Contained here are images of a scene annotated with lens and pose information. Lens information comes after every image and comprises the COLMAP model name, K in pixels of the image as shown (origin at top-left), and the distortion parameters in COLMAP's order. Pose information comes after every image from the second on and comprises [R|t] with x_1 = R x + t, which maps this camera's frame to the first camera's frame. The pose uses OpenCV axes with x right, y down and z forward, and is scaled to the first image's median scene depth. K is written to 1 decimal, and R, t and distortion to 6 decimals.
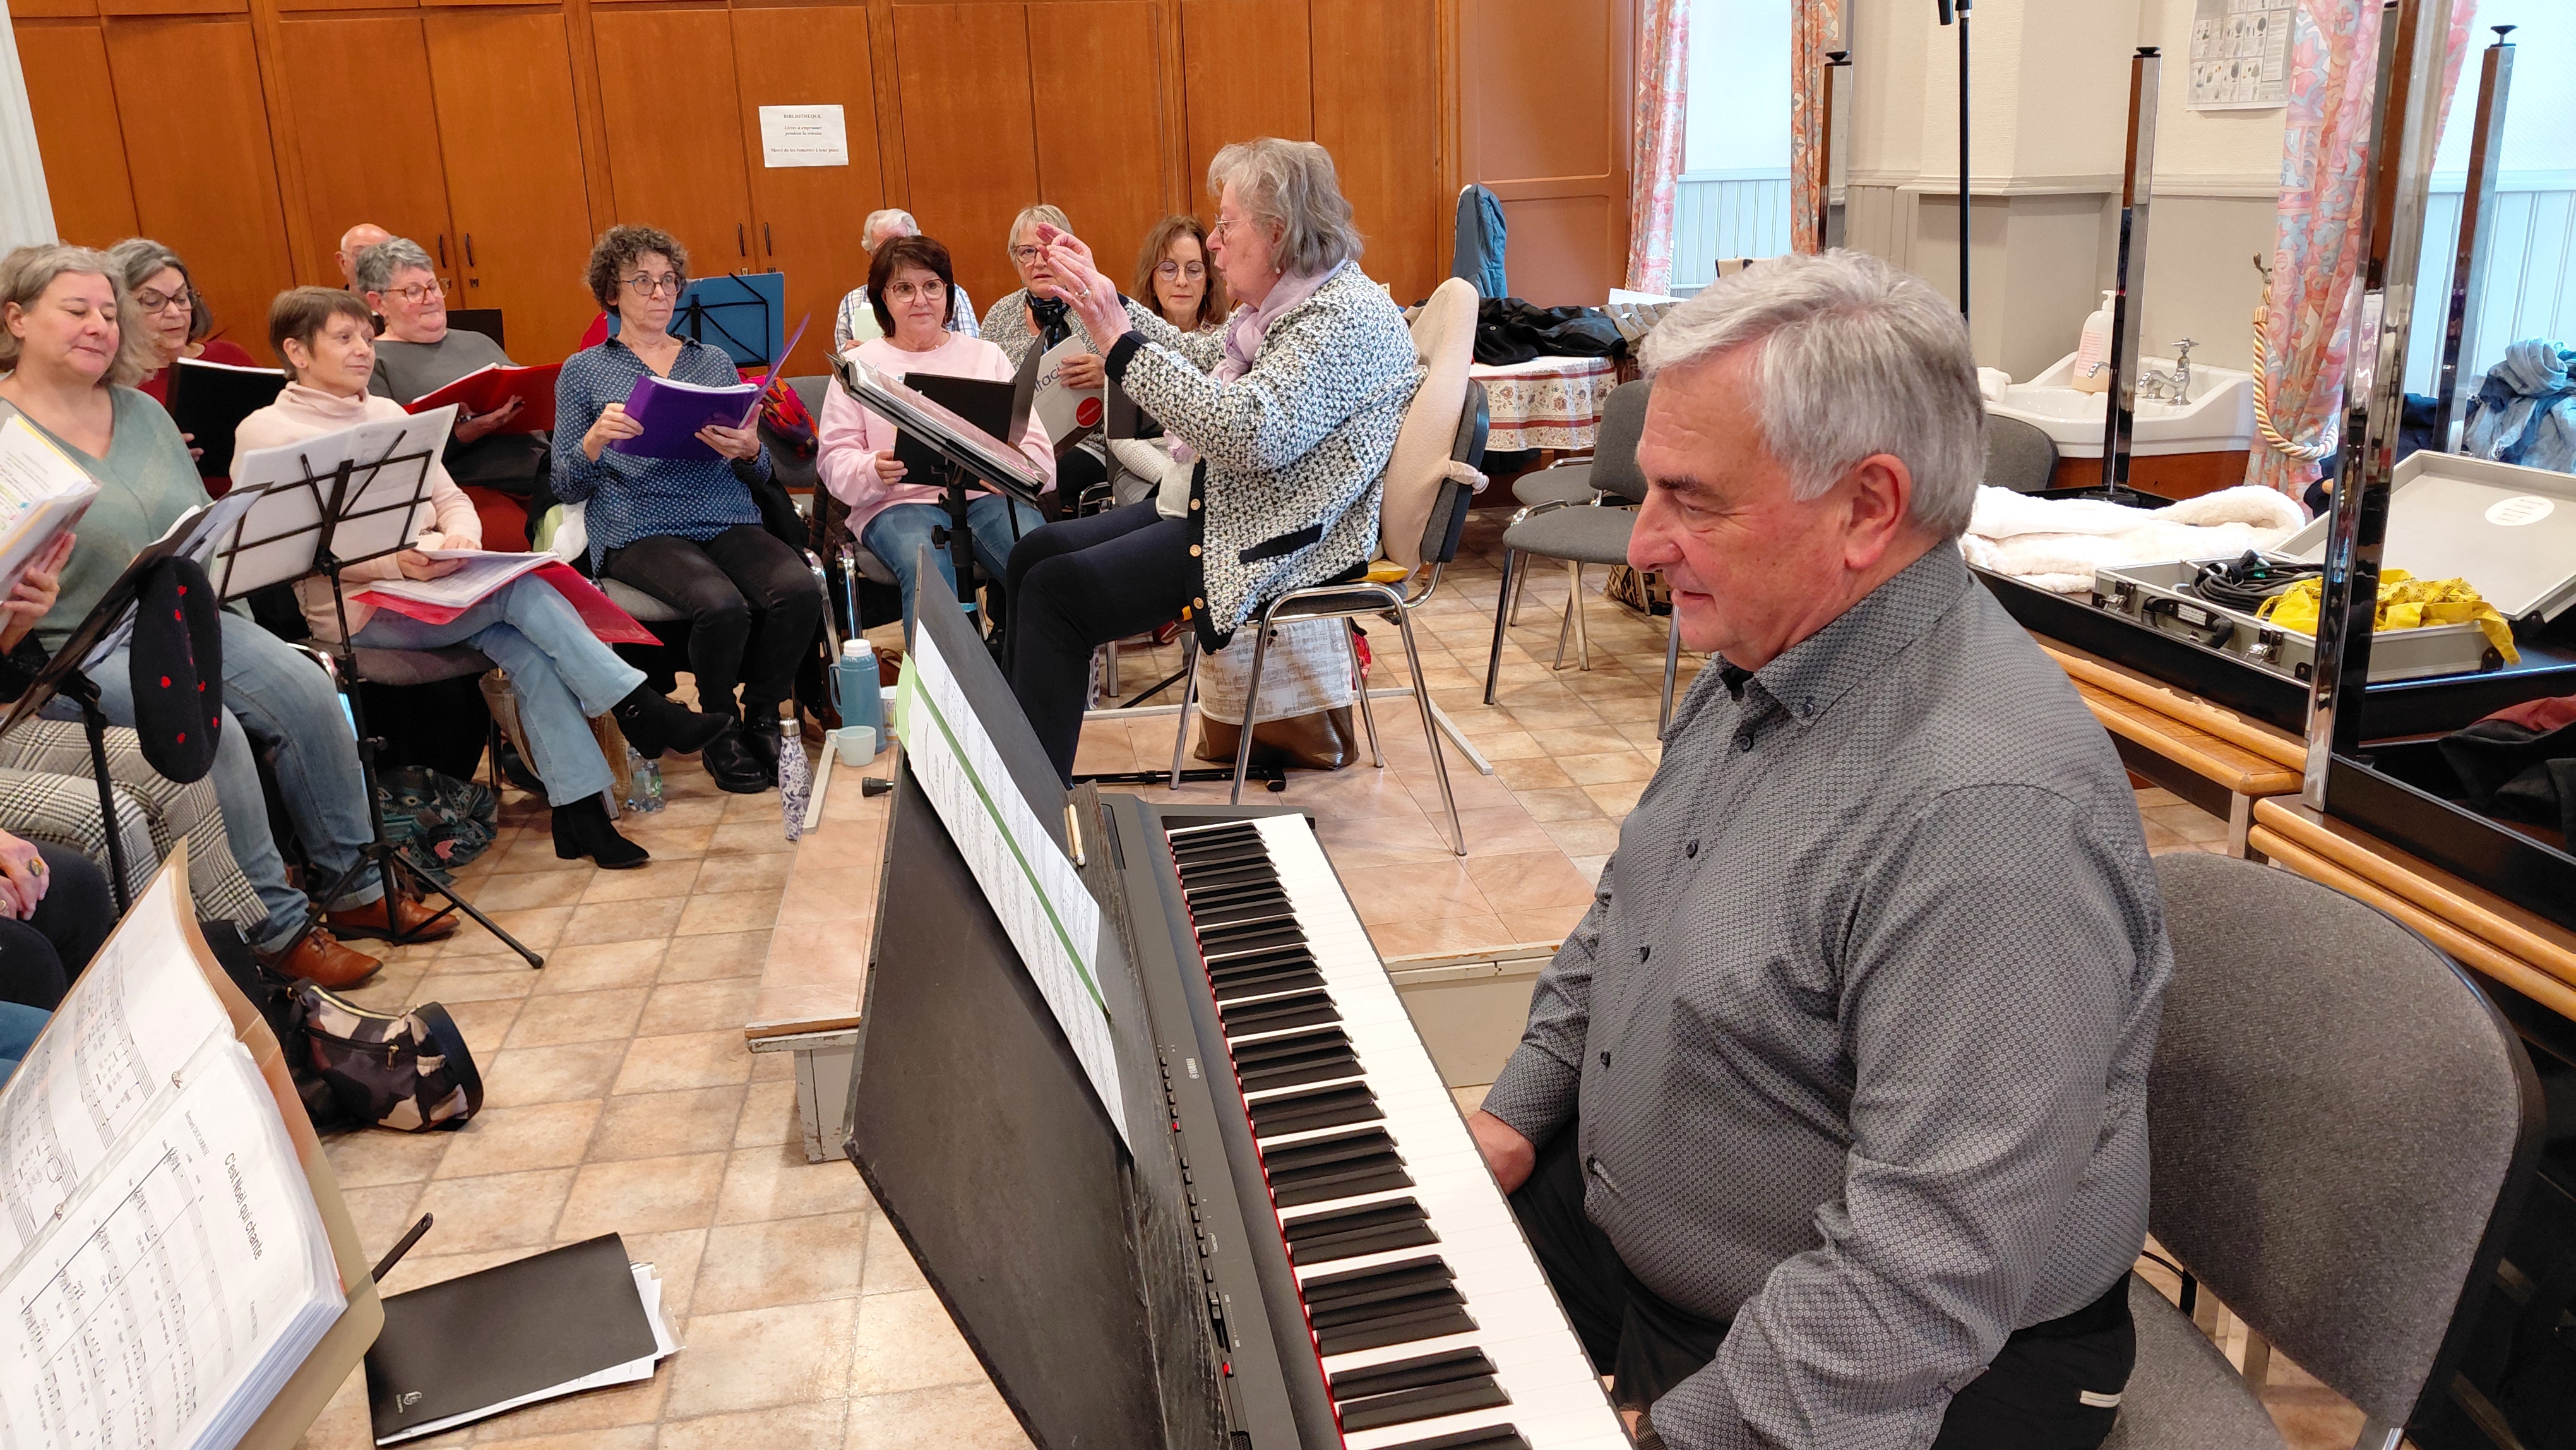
lens RADIAL K [[1923.8, 0, 1288.0], [0, 1923.8, 725.0], [0, 0, 1]] dist [-0.004393, -0.010624]
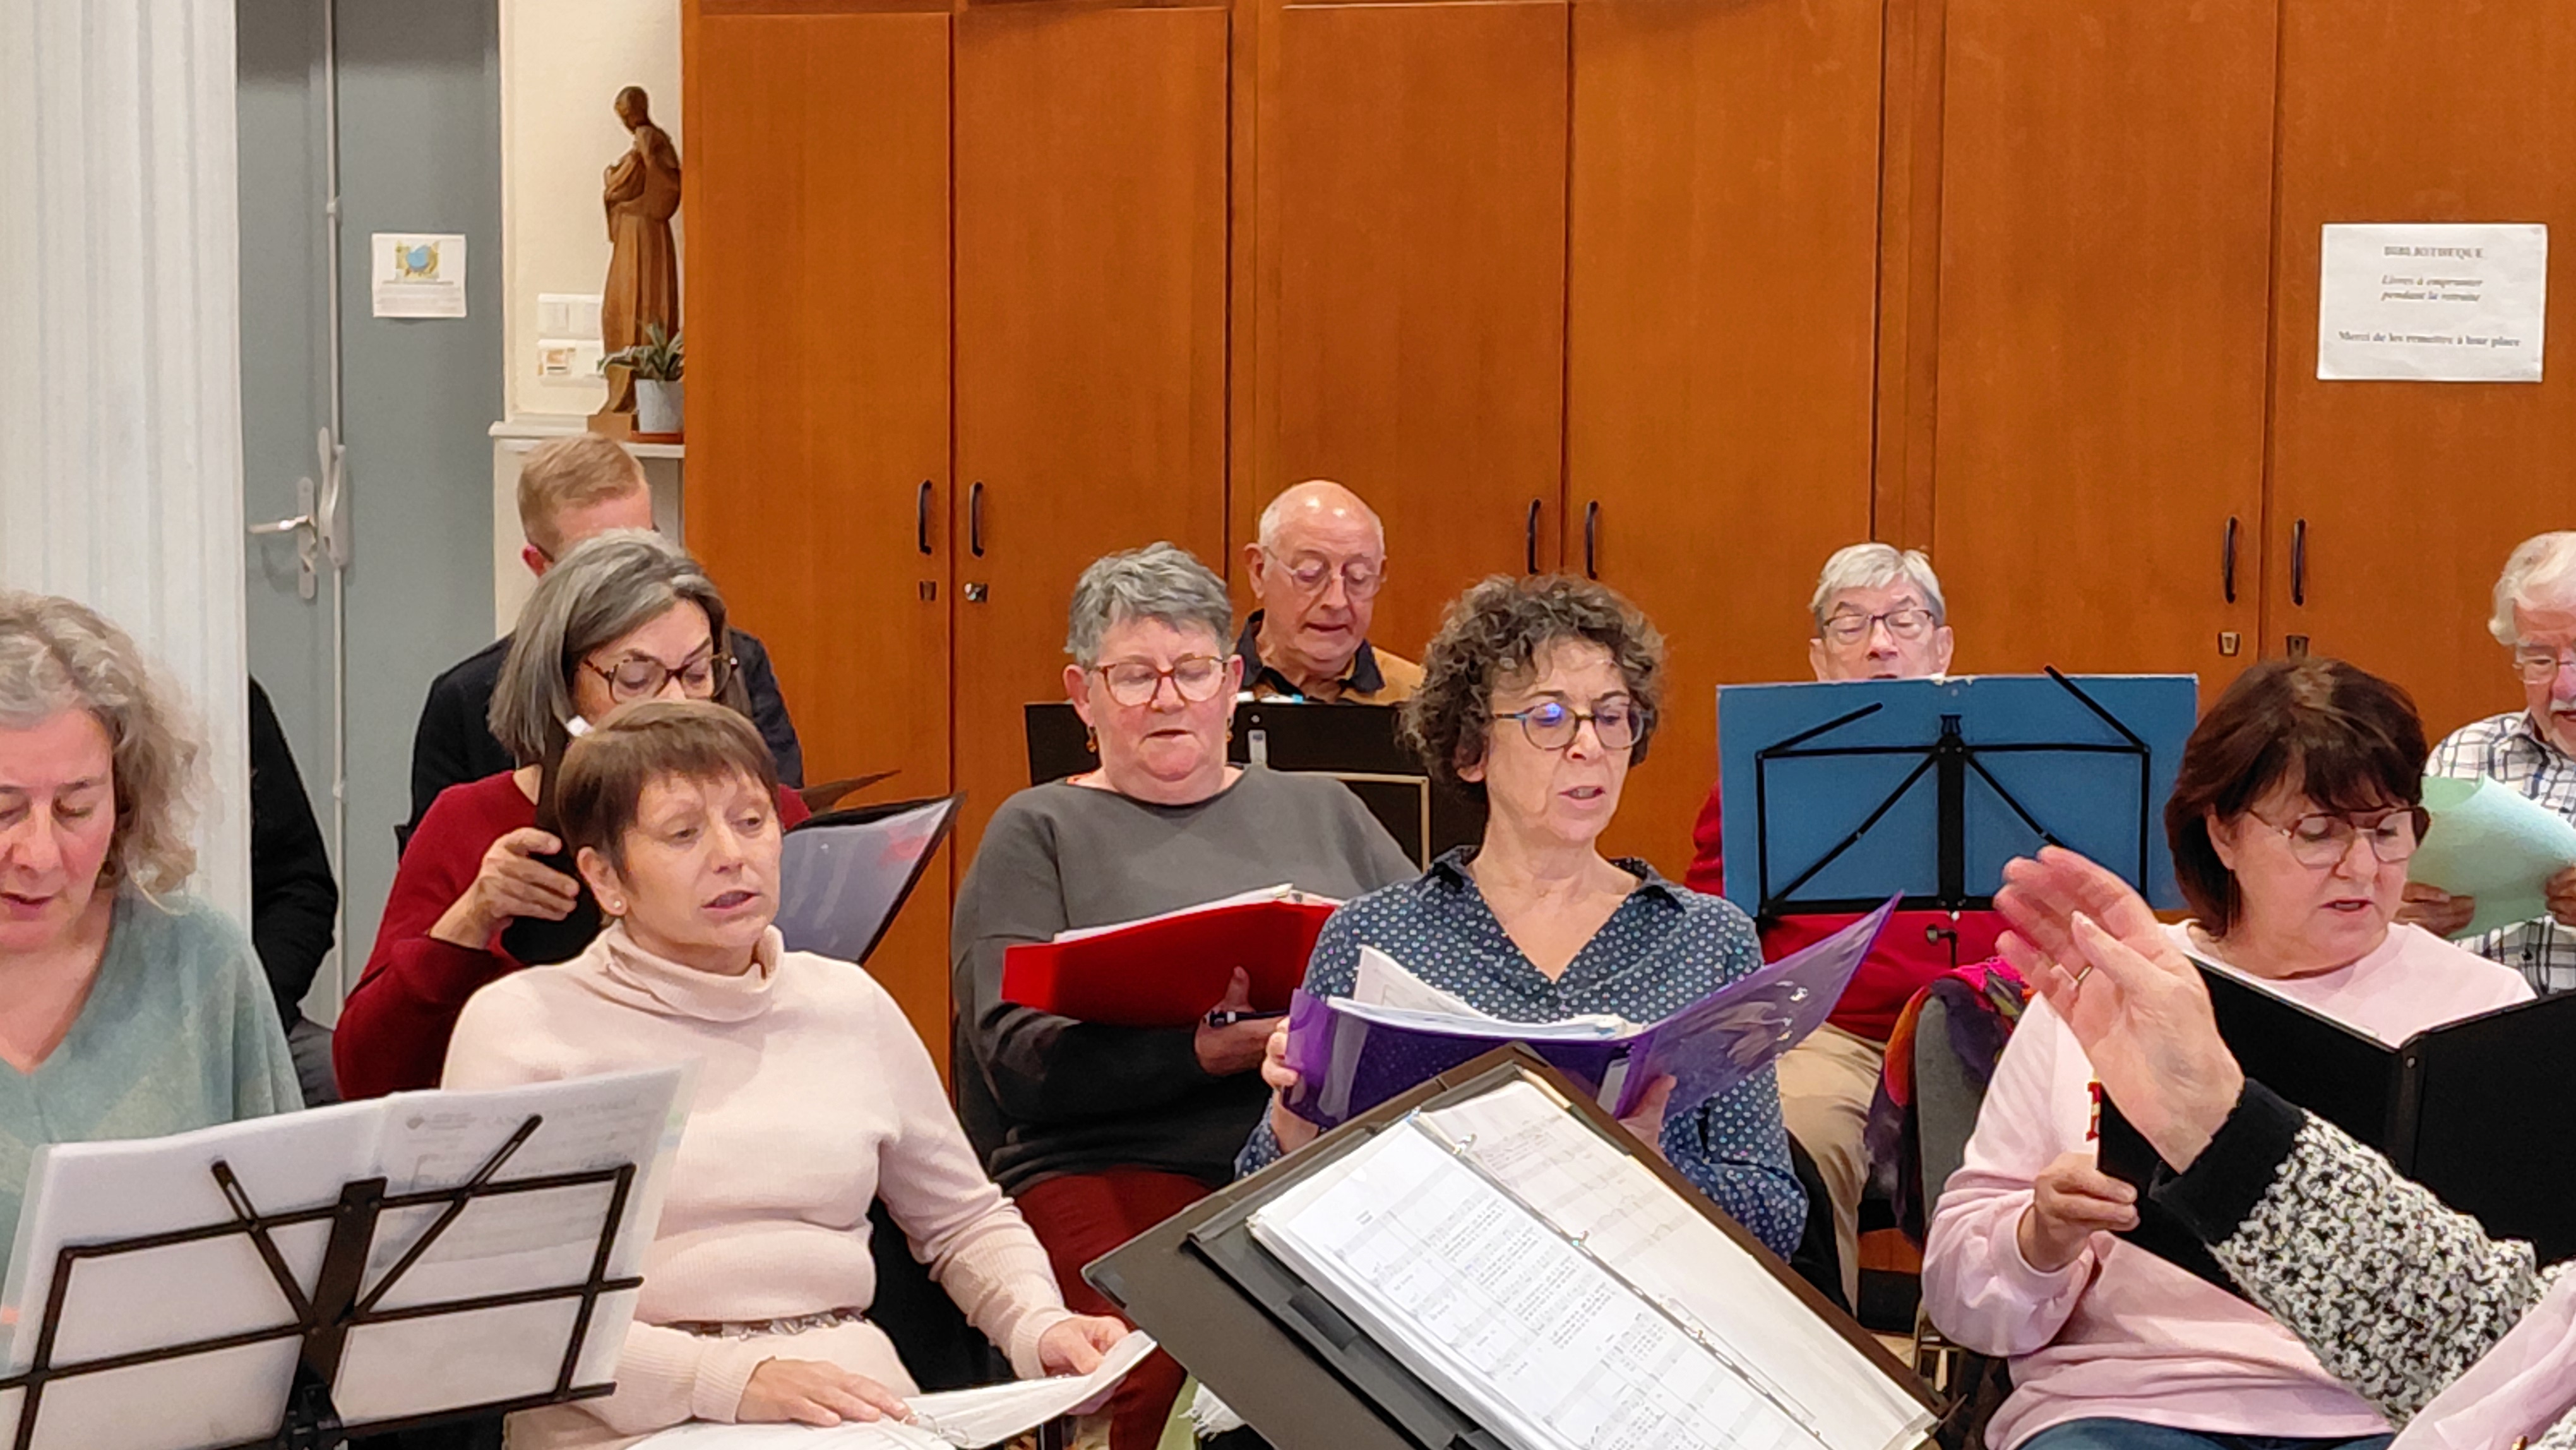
lens RADIAL K [[4873.3, 0, 1285.1], [0, 4873.3, 649.3], [0, 0, 1]] dist [0.474854, -4.525956]
pose [[0.837685, 0.076213, -0.540810, 0.143005], [-0.185793, 0.970924, -0.150957, -0.091338], [0.513580, 0.226933, 0.827488, 0.178672]]
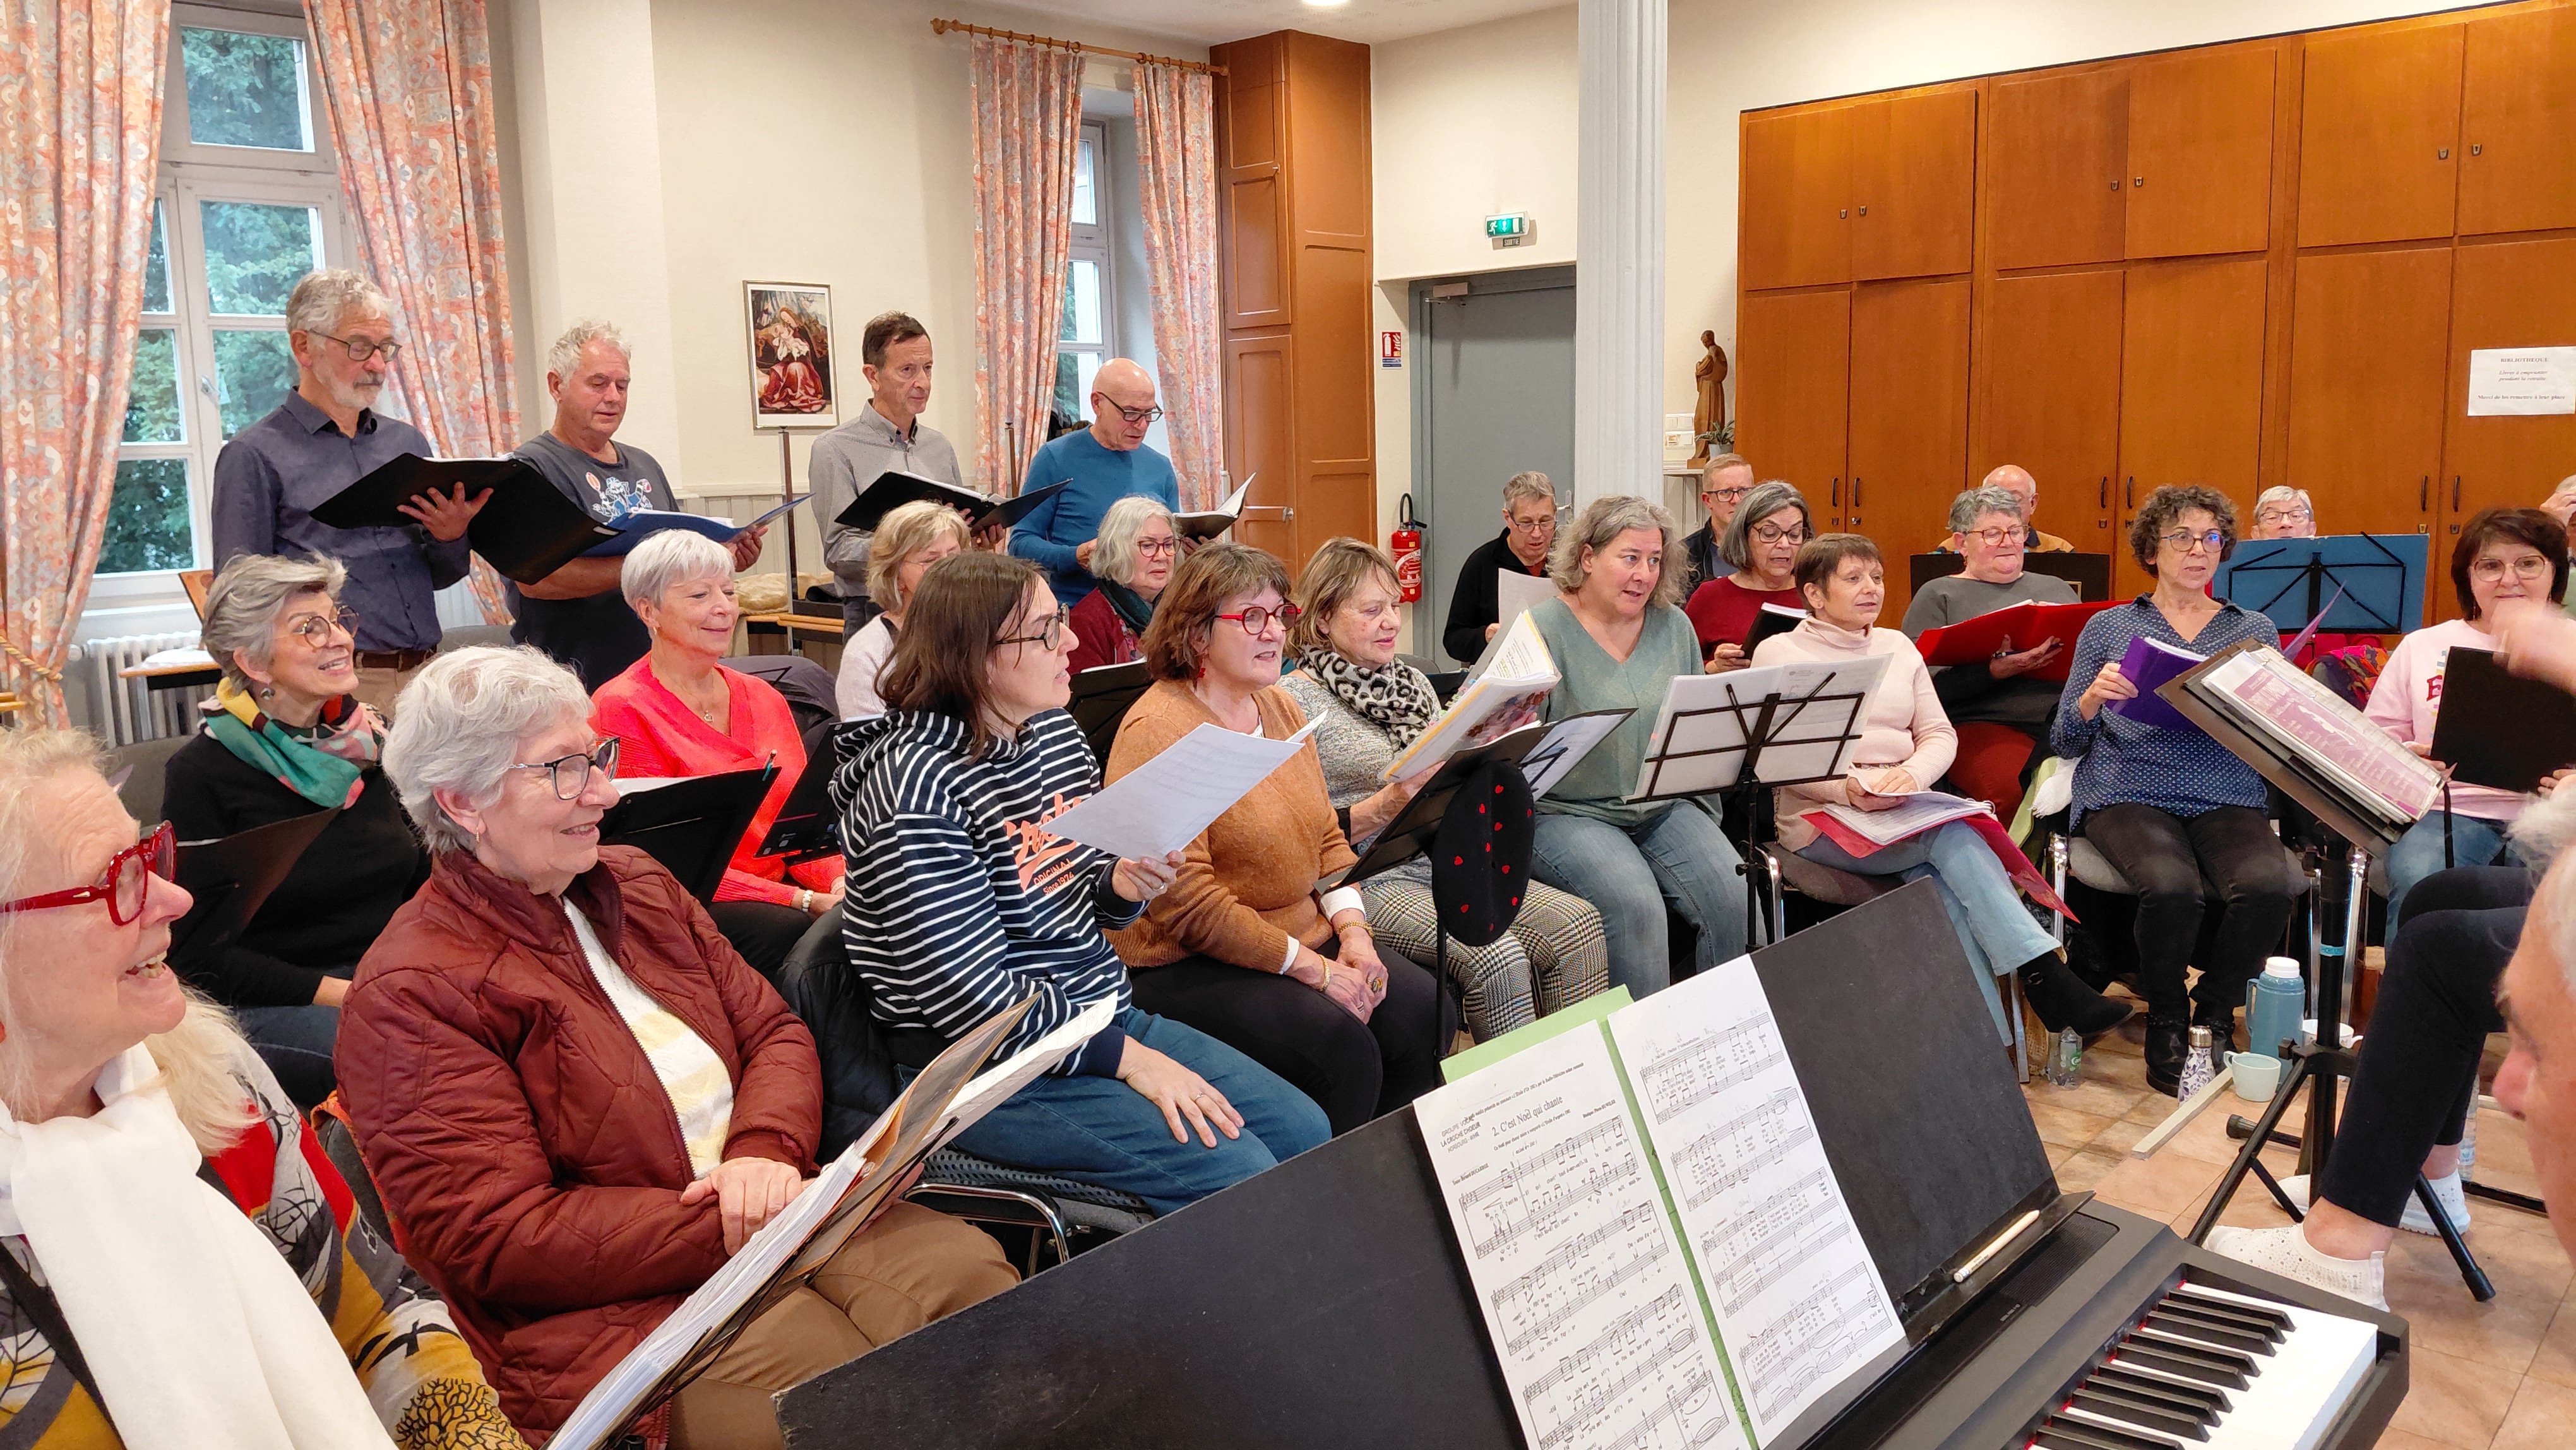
lens RADIAL K [[1923.8, 0, 1288.0], [0, 1923.8, 725.0], [0, 0, 1]] dist [-0.004393, -0.010624]
pose [[0.639993, 0.128513, -0.757558, 0.116361], [-0.213371, 0.976863, -0.014542, -0.033160], [0.738161, 0.170948, 0.652606, 0.065675]]
